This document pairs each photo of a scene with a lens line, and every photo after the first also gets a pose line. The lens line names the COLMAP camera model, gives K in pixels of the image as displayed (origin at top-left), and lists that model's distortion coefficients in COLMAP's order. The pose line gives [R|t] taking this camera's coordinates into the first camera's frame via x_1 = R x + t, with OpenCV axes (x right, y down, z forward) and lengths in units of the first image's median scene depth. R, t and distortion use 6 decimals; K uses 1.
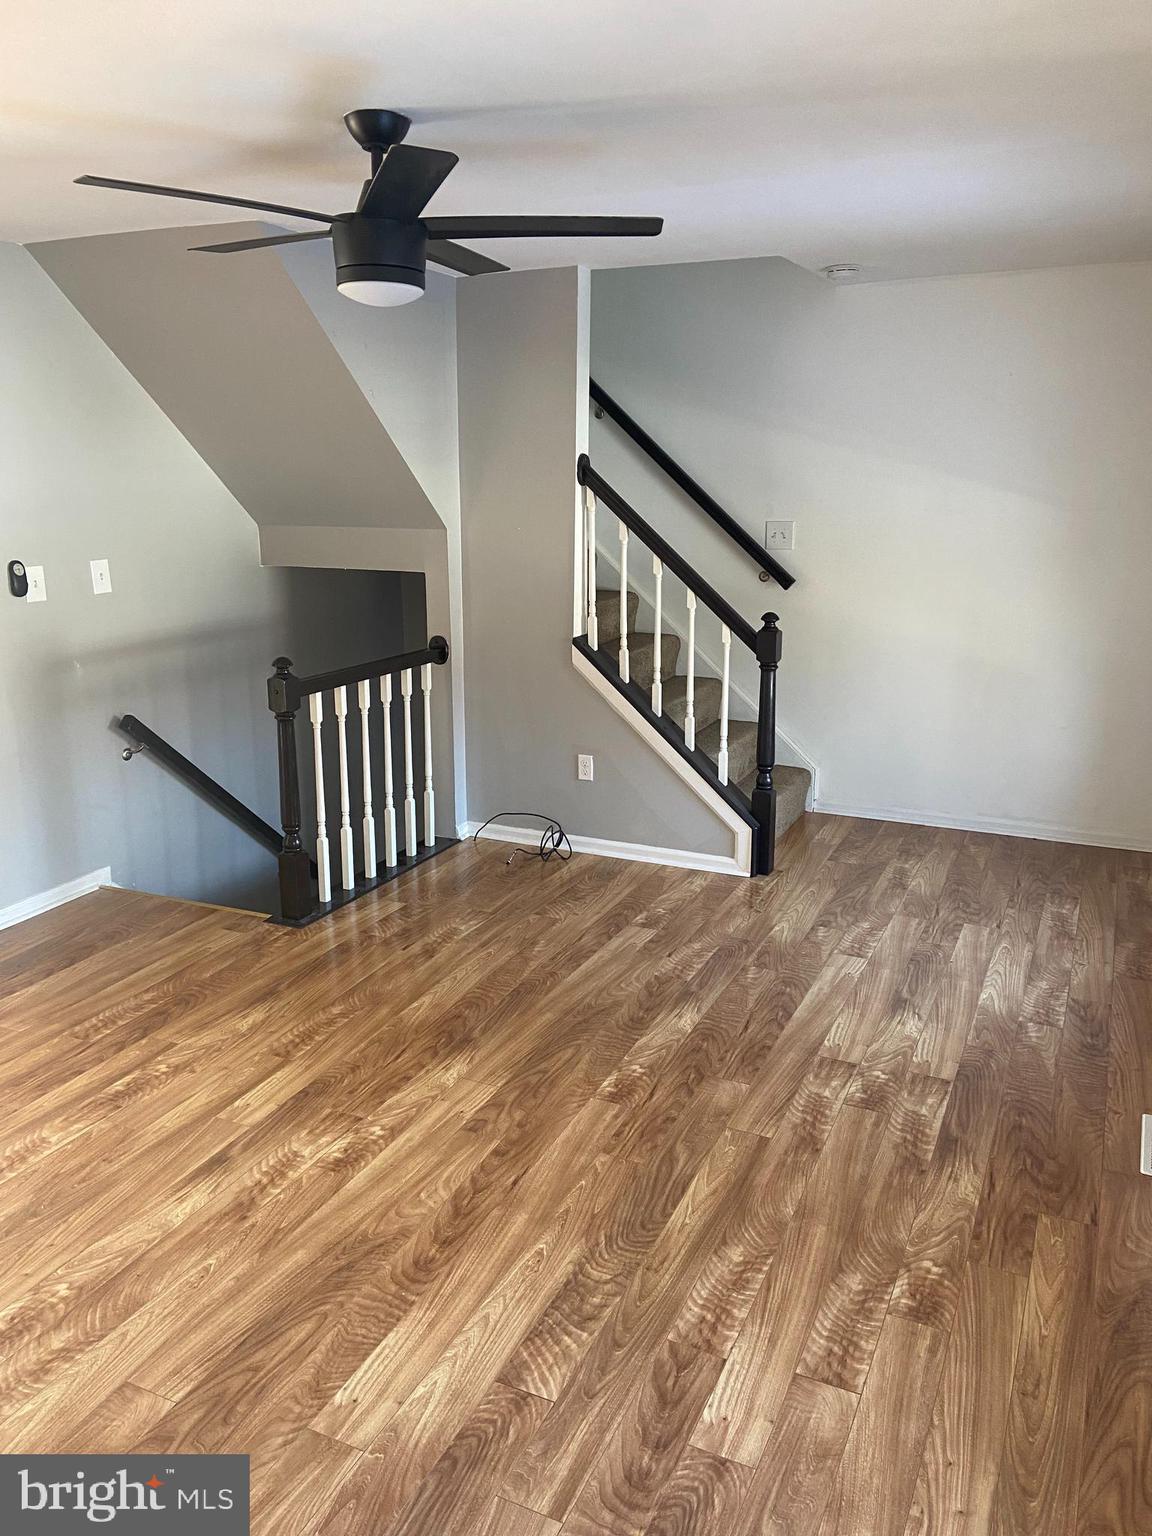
lens RADIAL K [[1163.5, 0, 574.5], [0, 1163.5, 763.6], [0, 0, 1]] dist [0.039569, -0.027089]
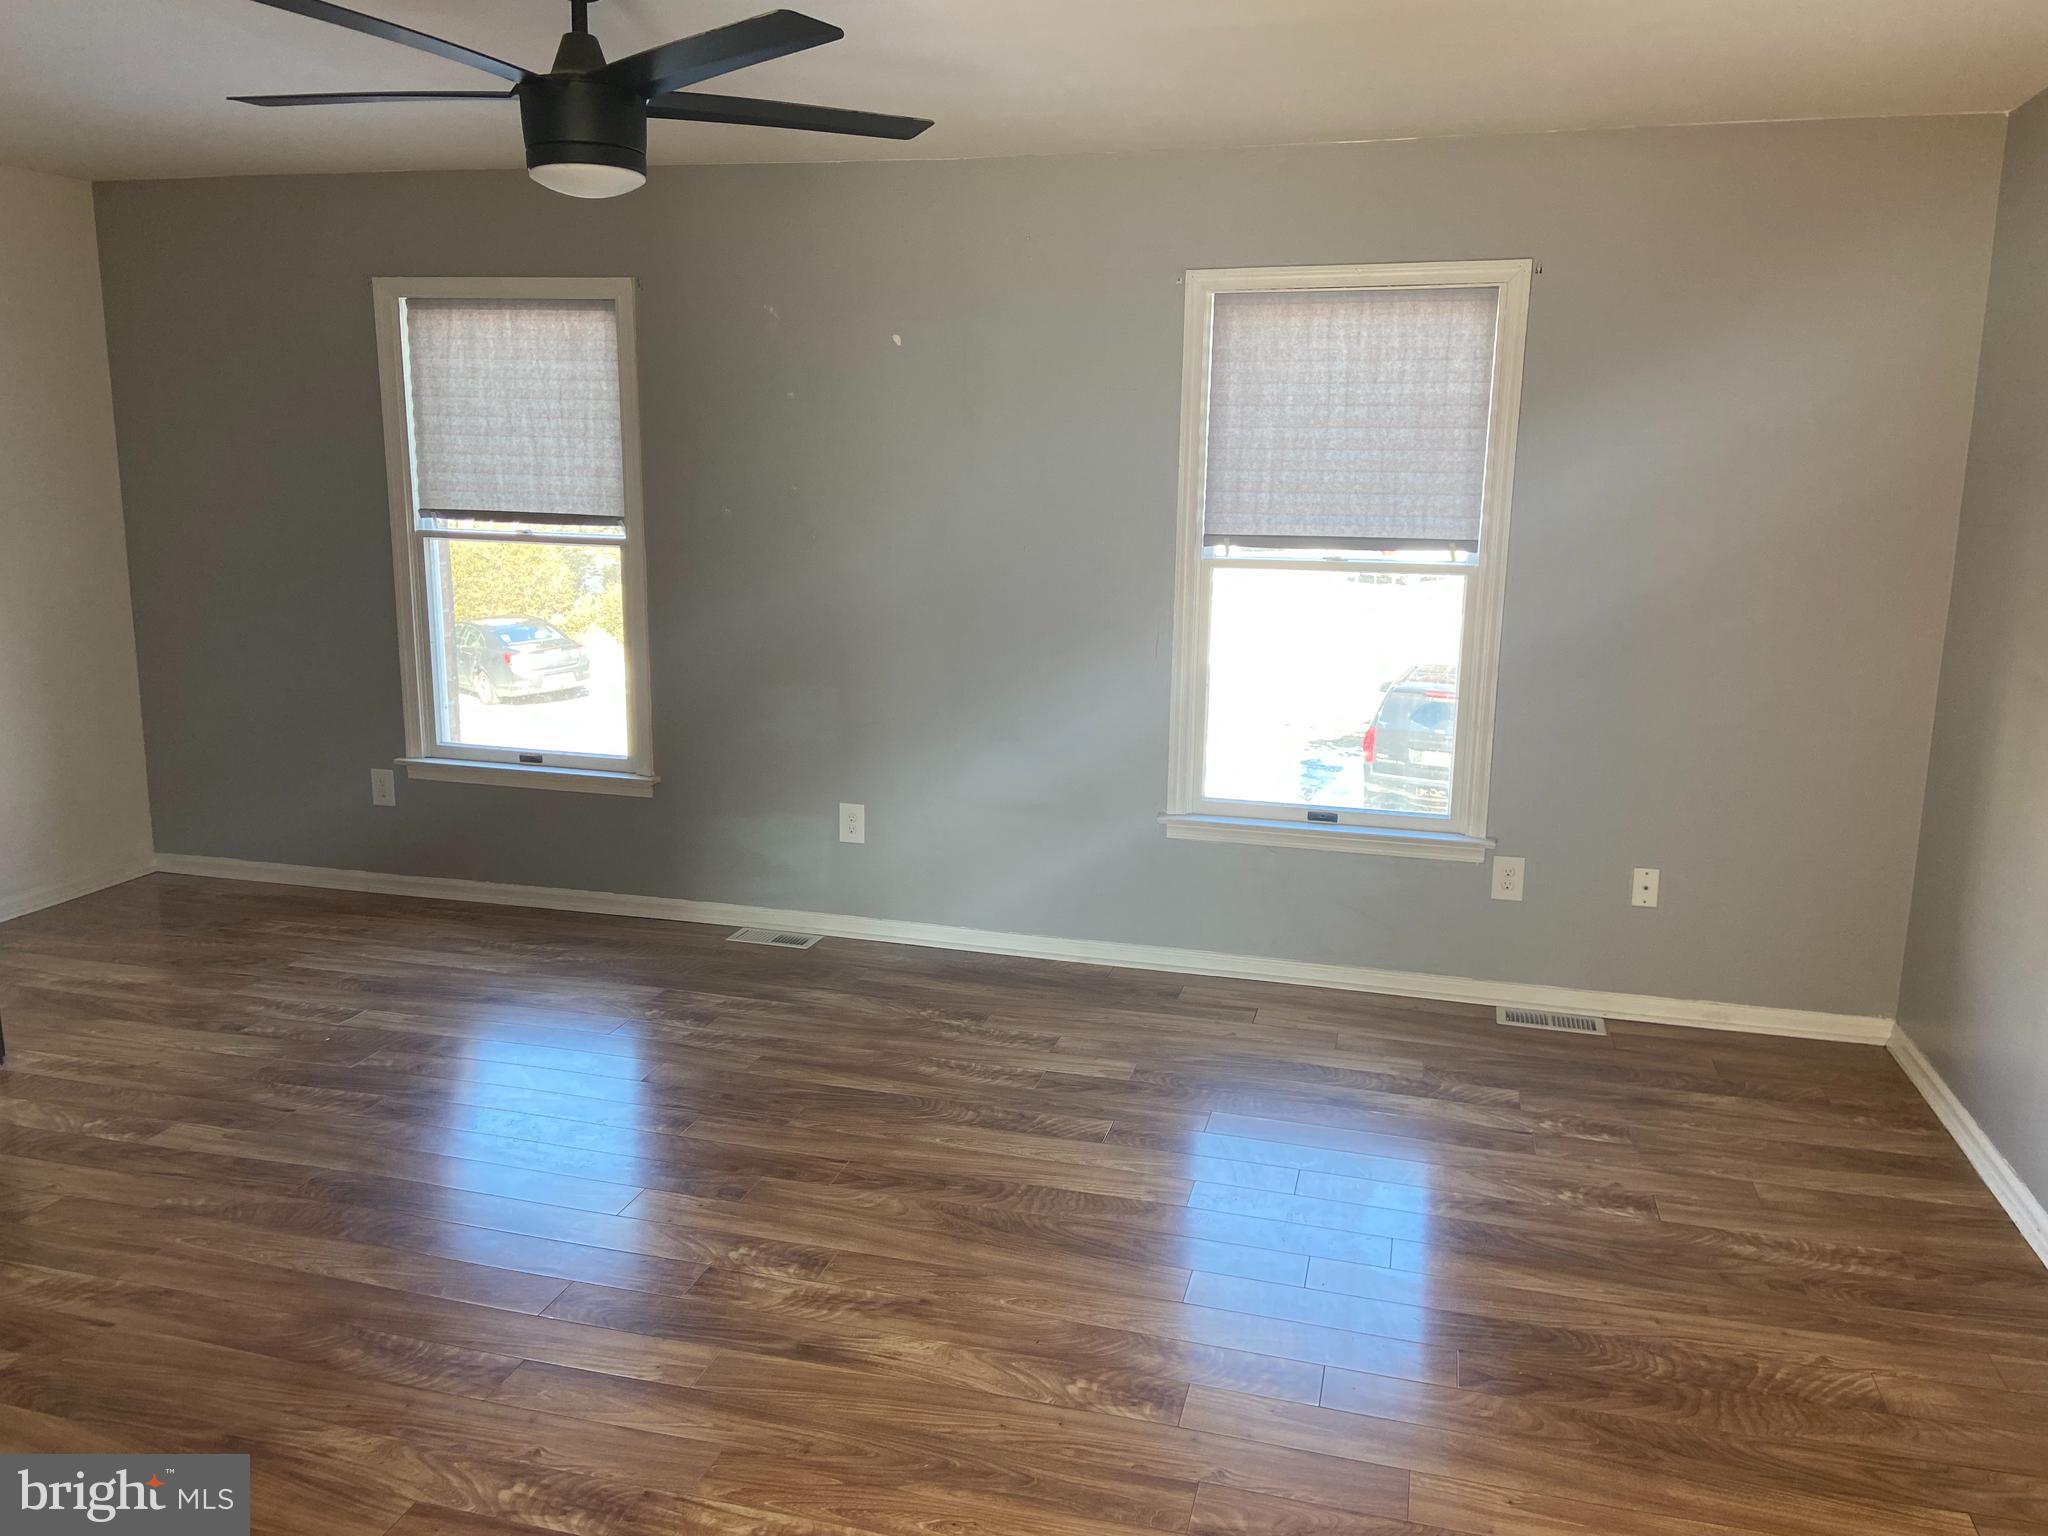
lens RADIAL K [[1551.3, 0, 1019.3], [0, 1551.3, 767.8], [0, 0, 1]] dist [0.039569, -0.027089]
pose [[-0.178802, -0.202973, 0.962721, -1.225401], [0.229831, 0.942802, 0.241459, -0.221623], [-0.956665, 0.264437, -0.121925, 0.909078]]
